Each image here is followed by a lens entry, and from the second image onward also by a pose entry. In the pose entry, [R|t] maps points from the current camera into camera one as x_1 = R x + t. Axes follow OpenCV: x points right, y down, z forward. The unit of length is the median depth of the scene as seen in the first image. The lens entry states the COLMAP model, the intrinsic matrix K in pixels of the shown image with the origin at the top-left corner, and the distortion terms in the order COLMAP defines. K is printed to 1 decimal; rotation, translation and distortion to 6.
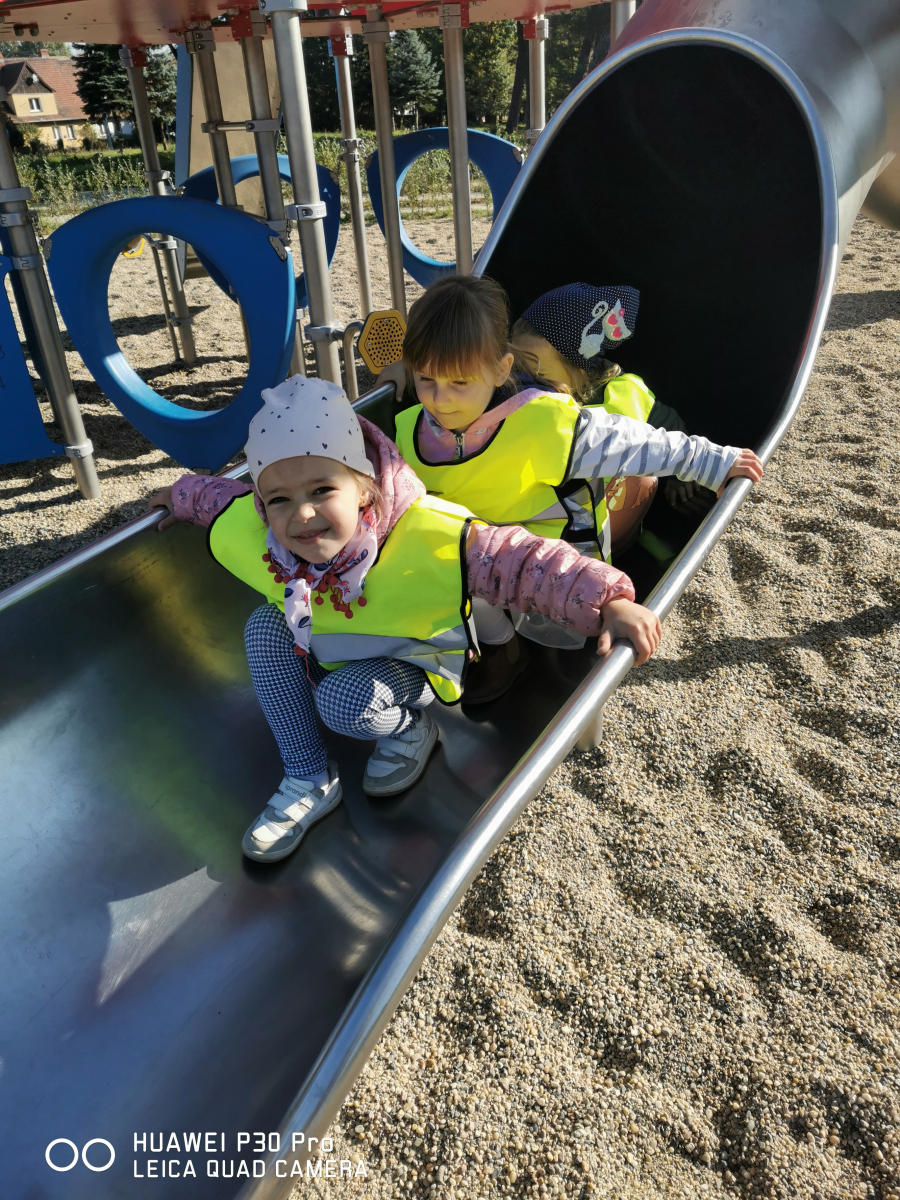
lens RADIAL K [[951.0, 0, 450.0], [0, 951.0, 600.0], [0, 0, 1]] dist [0.126111, -0.181862]
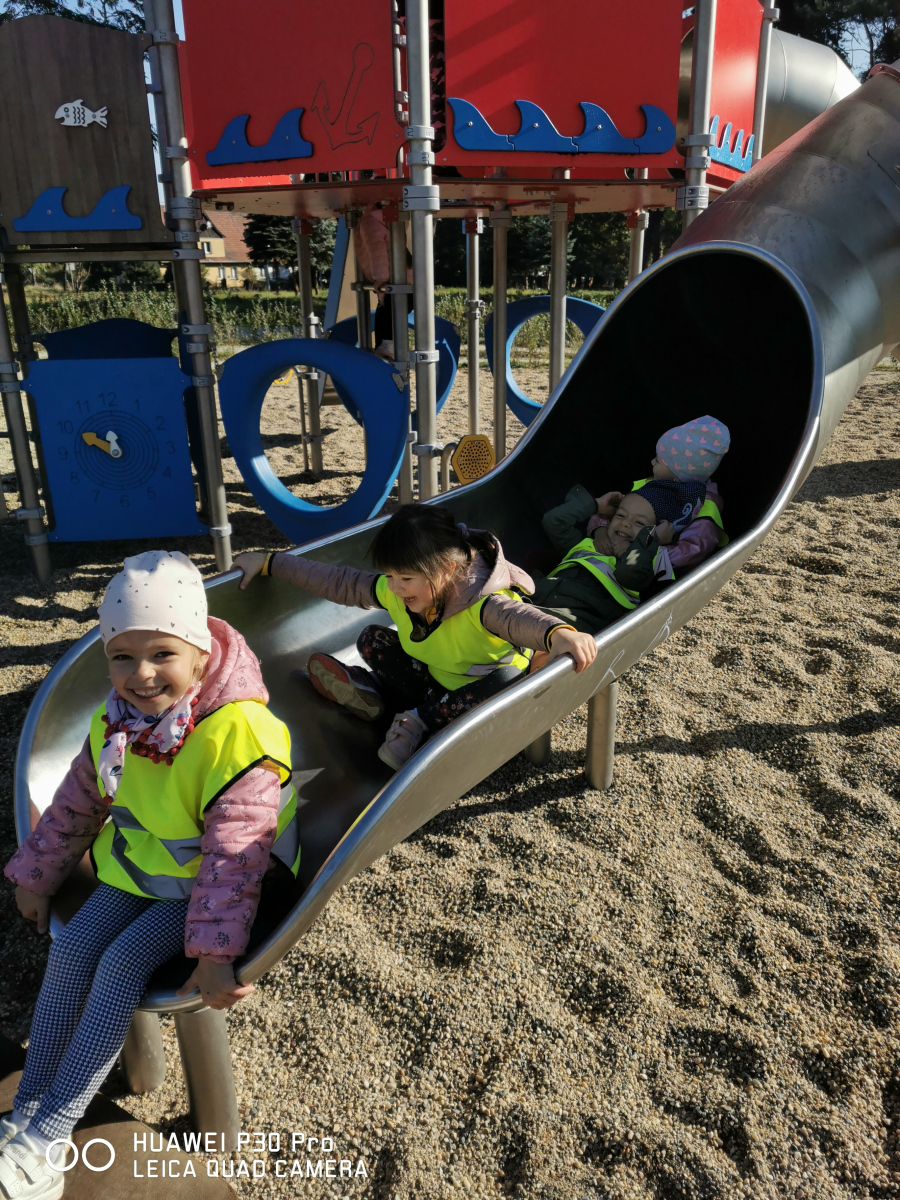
lens RADIAL K [[951.0, 0, 450.0], [0, 951.0, 600.0], [0, 0, 1]] dist [0.126111, -0.181862]
pose [[0.990276, 0.090651, -0.105530, 0.028774], [-0.104225, 0.985866, -0.131168, 0.044728], [0.092148, 0.140891, 0.985727, -0.115048]]
